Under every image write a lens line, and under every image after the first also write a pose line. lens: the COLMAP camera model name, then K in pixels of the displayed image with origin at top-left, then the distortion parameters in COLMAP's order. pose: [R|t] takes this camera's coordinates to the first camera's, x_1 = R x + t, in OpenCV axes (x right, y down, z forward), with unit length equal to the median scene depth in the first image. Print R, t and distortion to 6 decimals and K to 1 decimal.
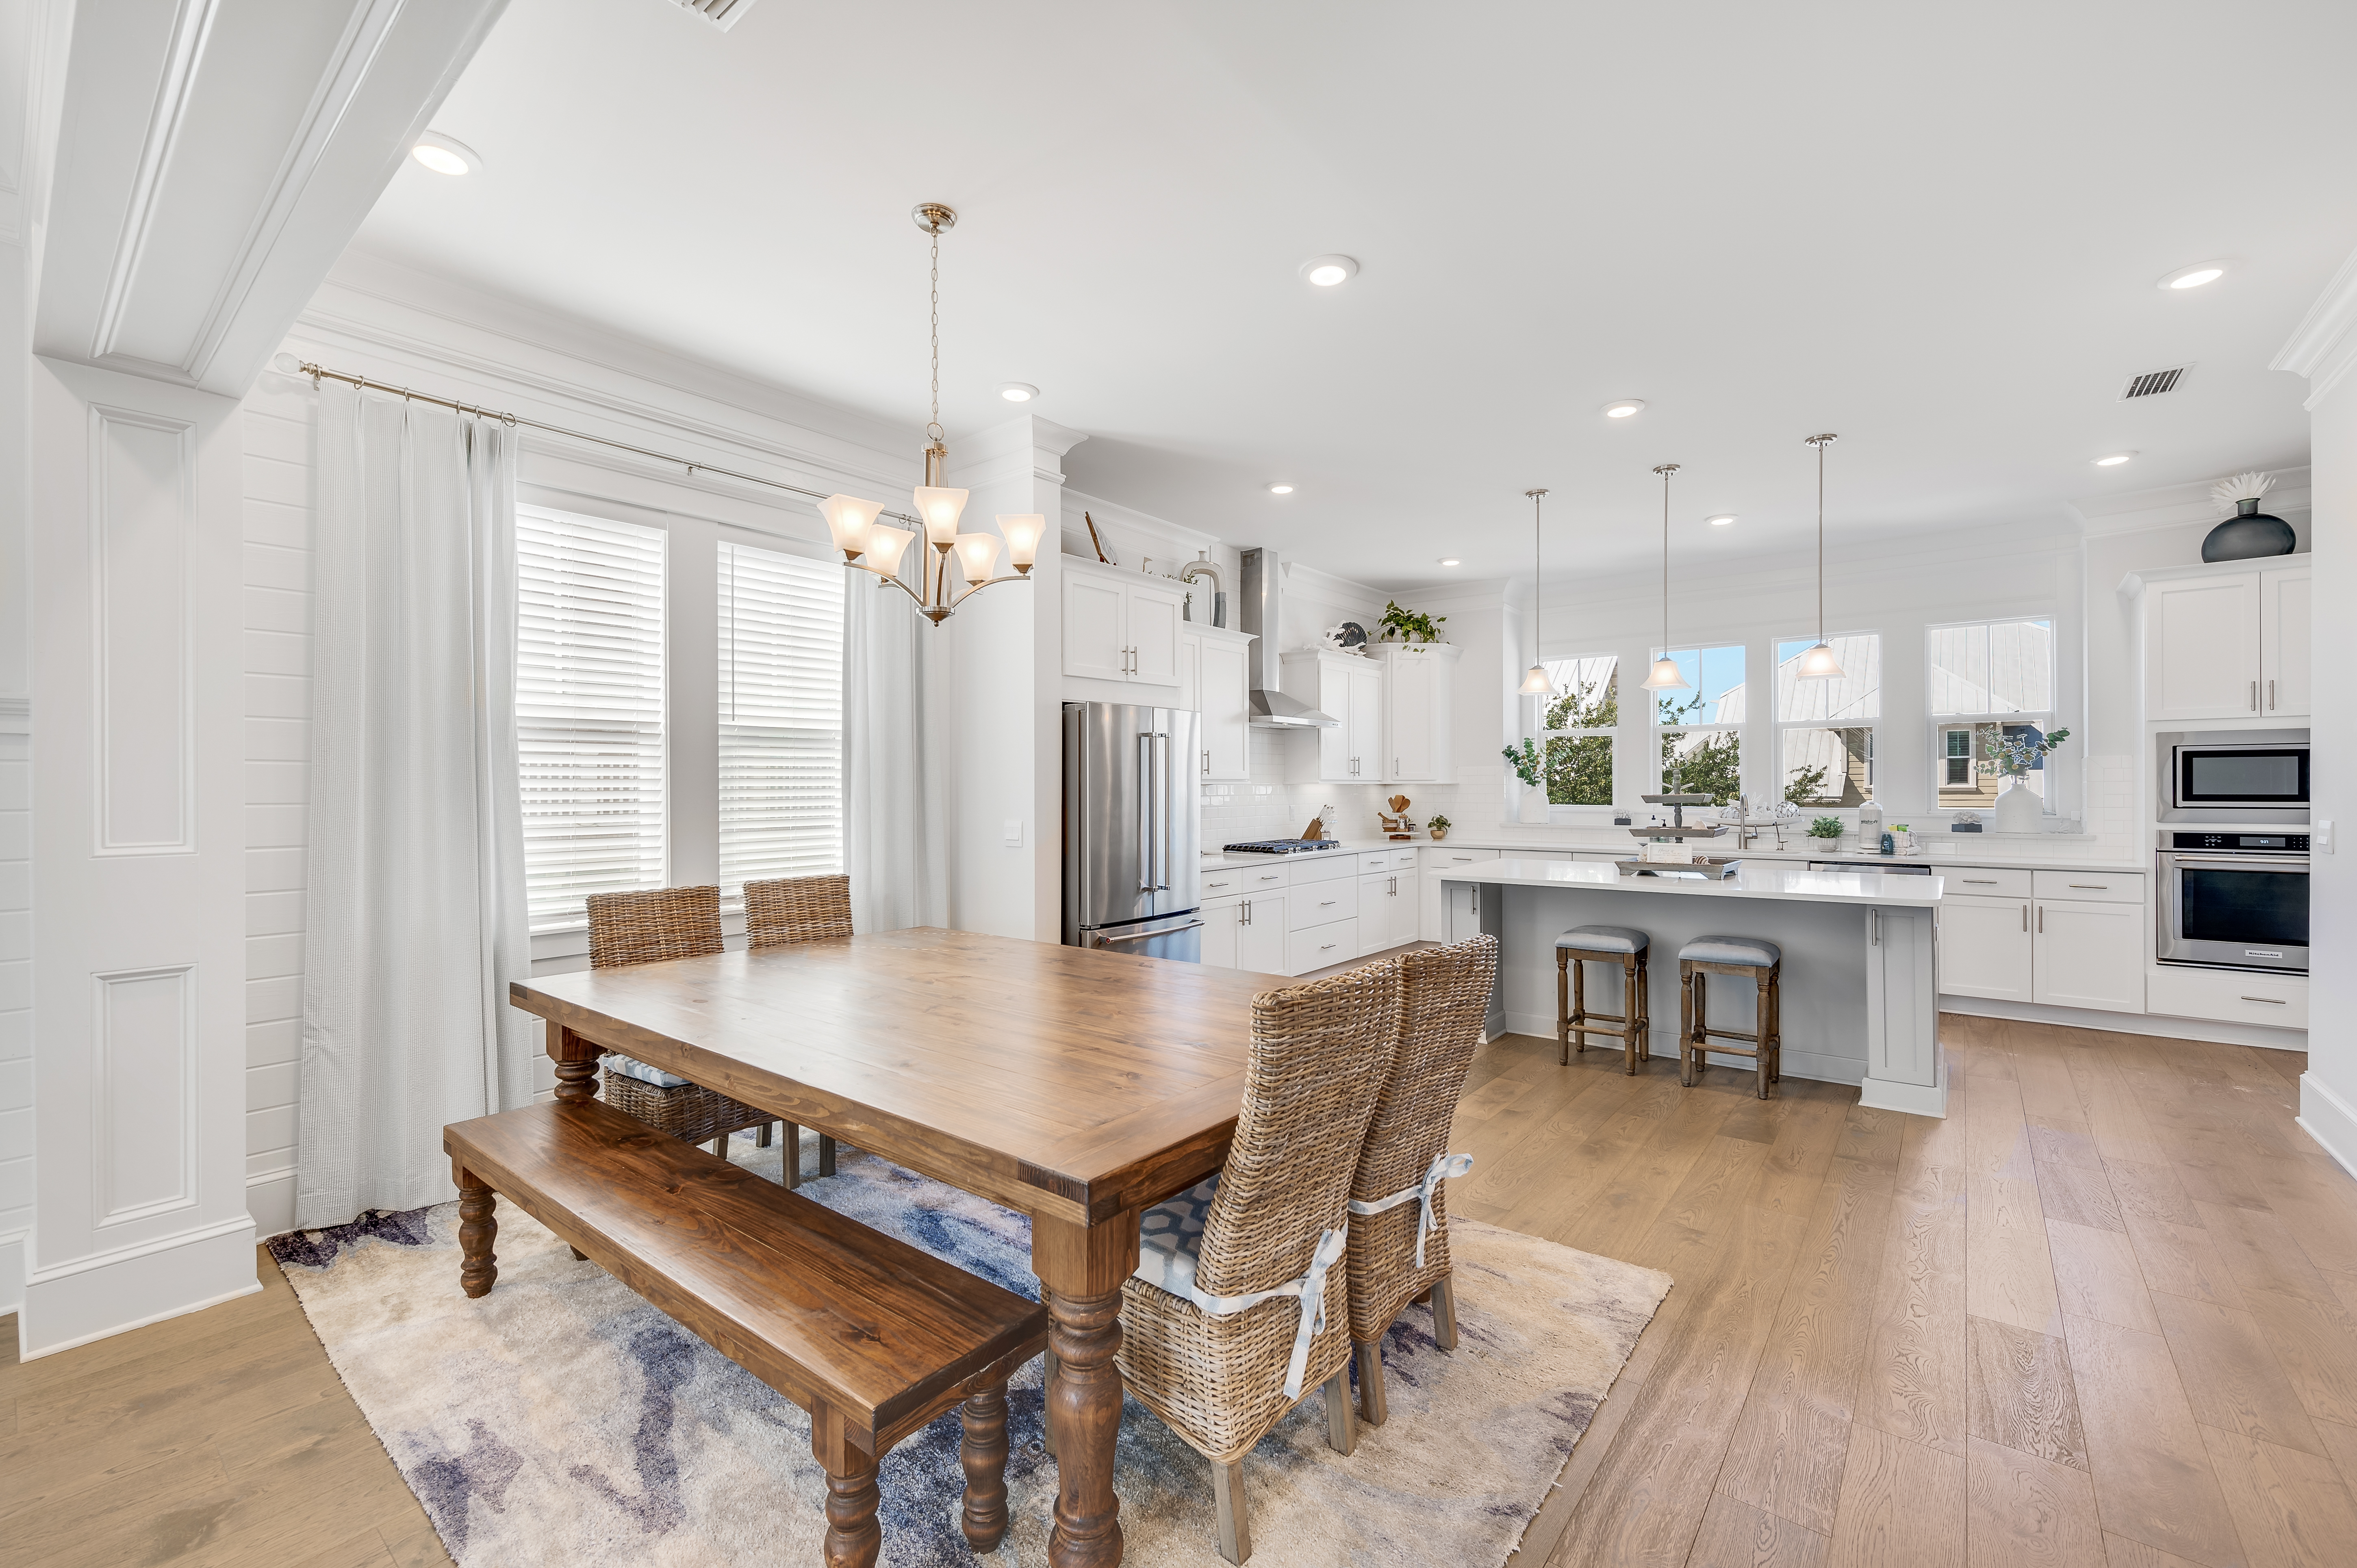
lens RADIAL K [[985.7, 0, 1177.4], [0, 985.7, 789.4], [0, 0, 1]] dist [0.006631, -0.000918]
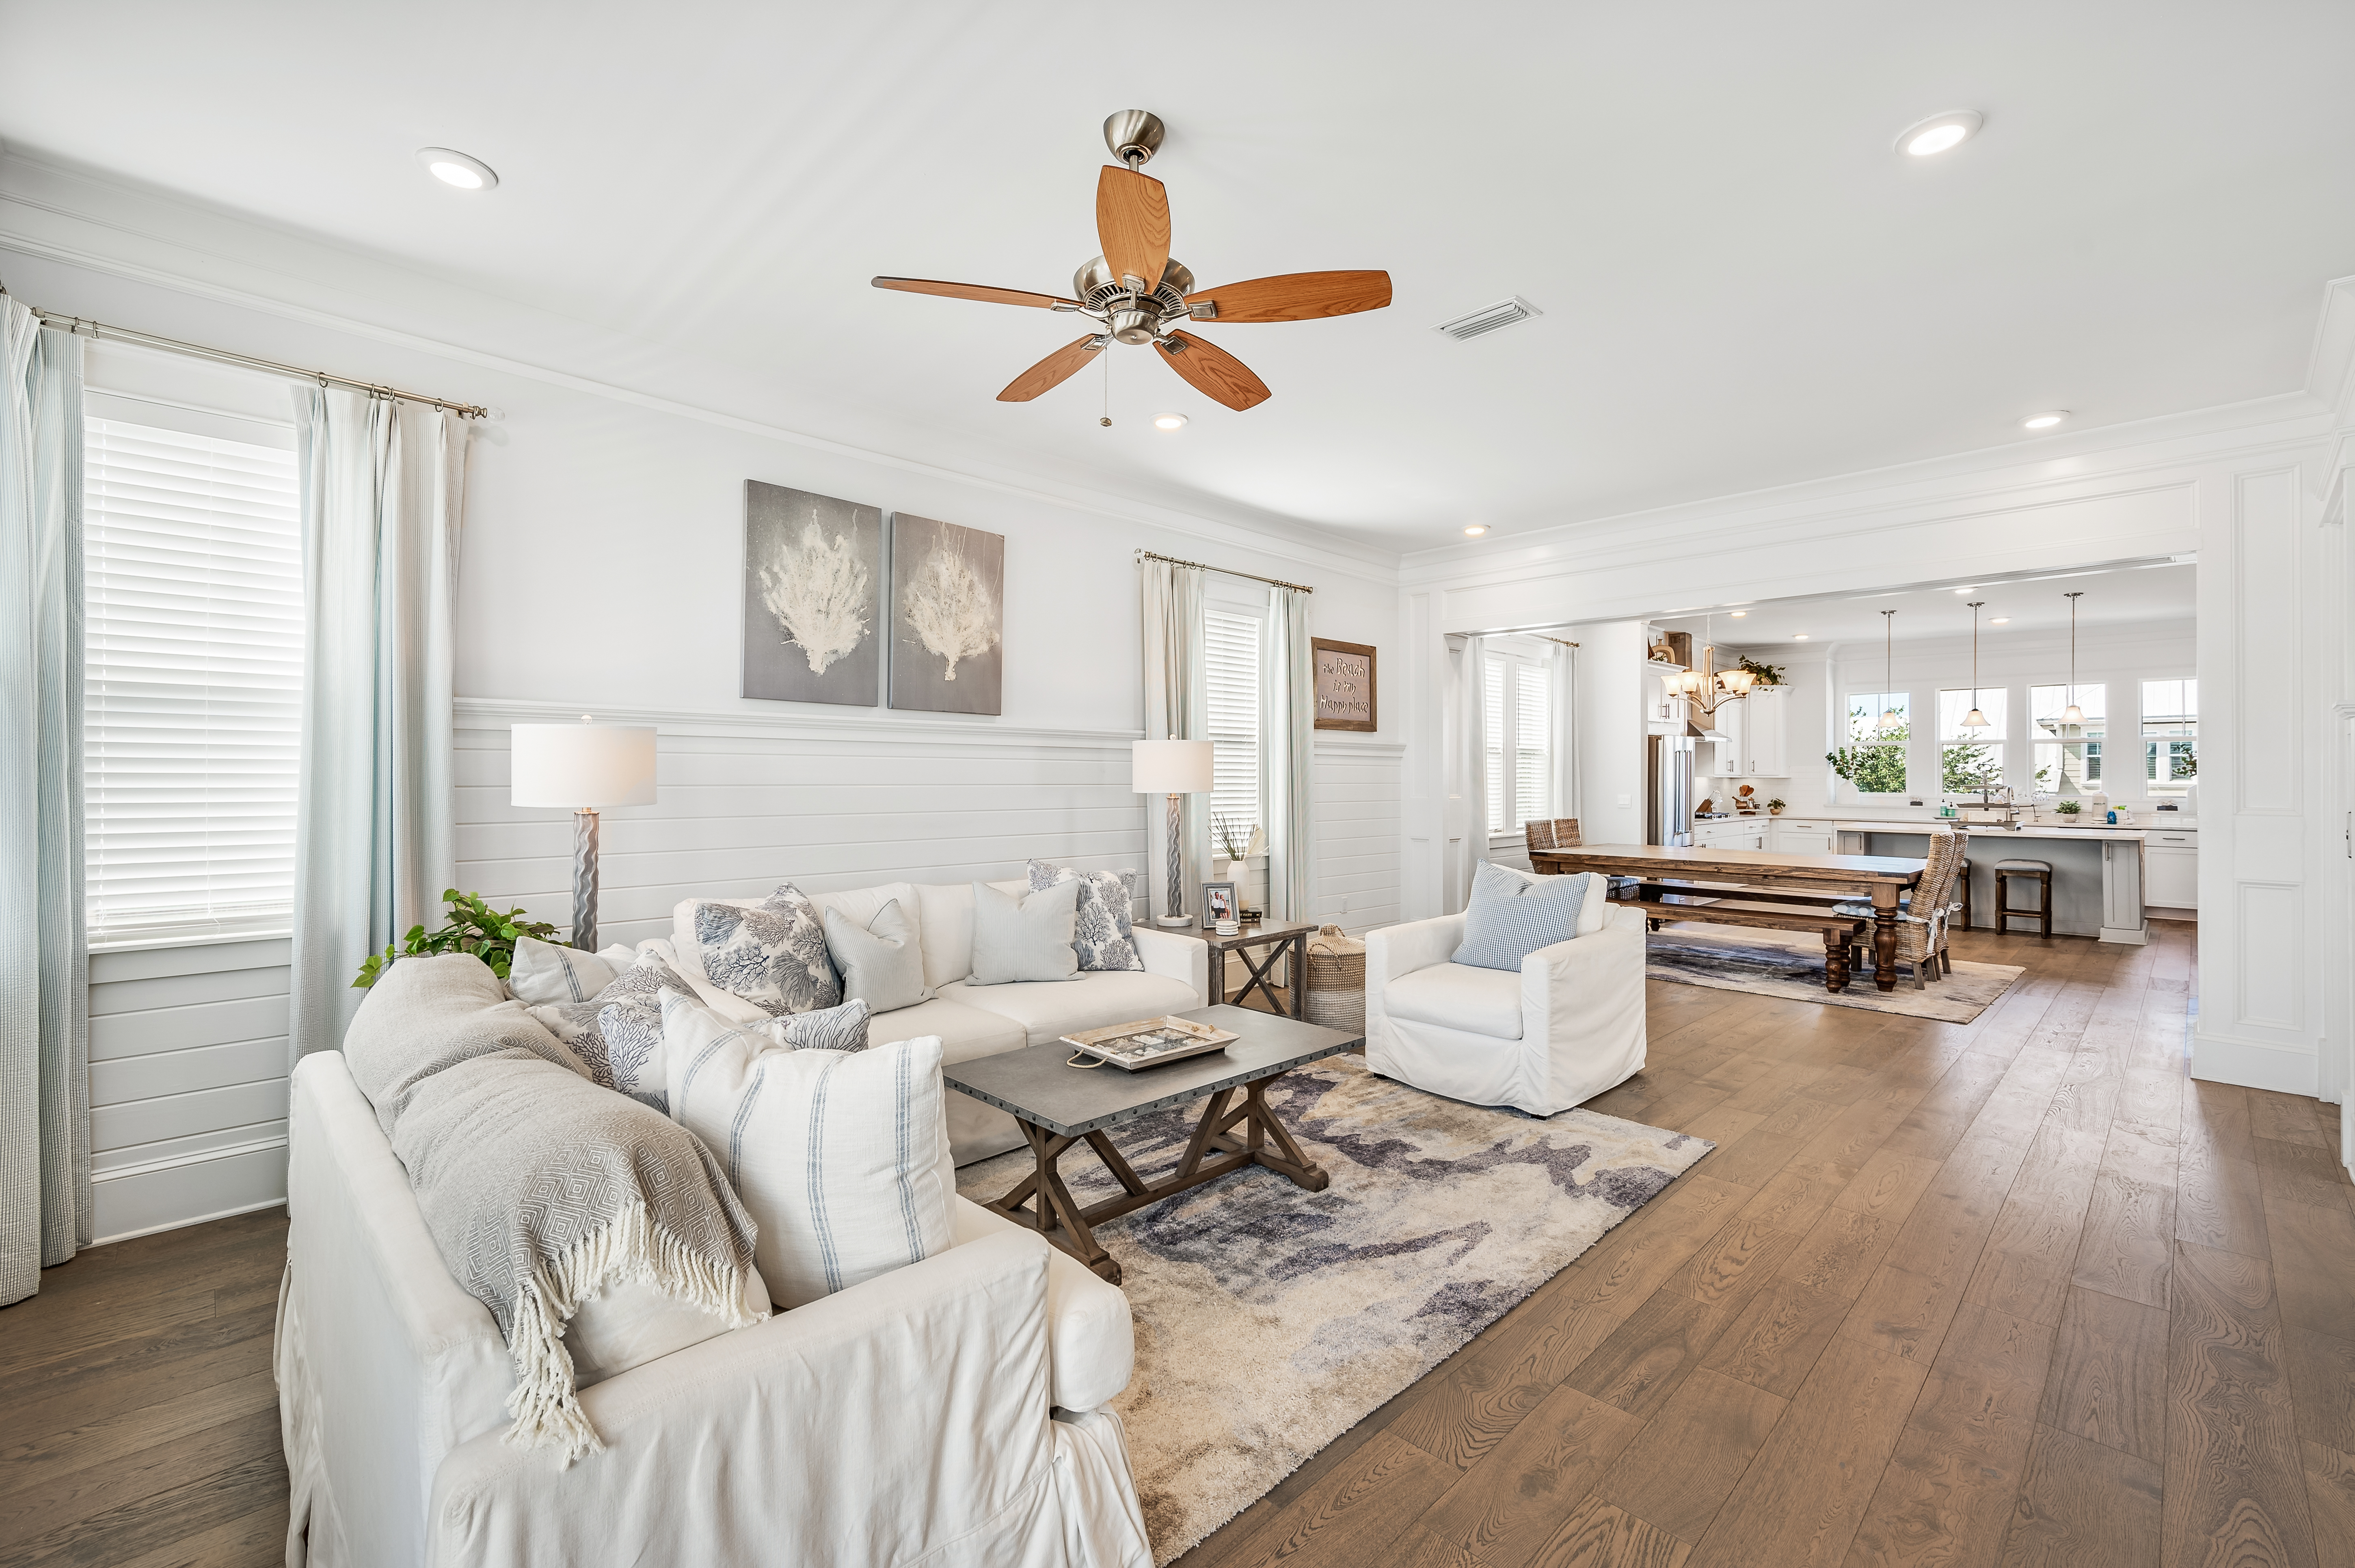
lens RADIAL K [[984.9, 0, 1187.7], [0, 984.9, 770.8], [0, 0, 1]] dist [0.006631, -0.000918]
pose [[0.992477, 0.005858, -0.122292, -0.700717], [-0.007071, 0.999930, -0.009491, 0.006813], [0.122228, 0.010284, 0.992449, -0.949490]]
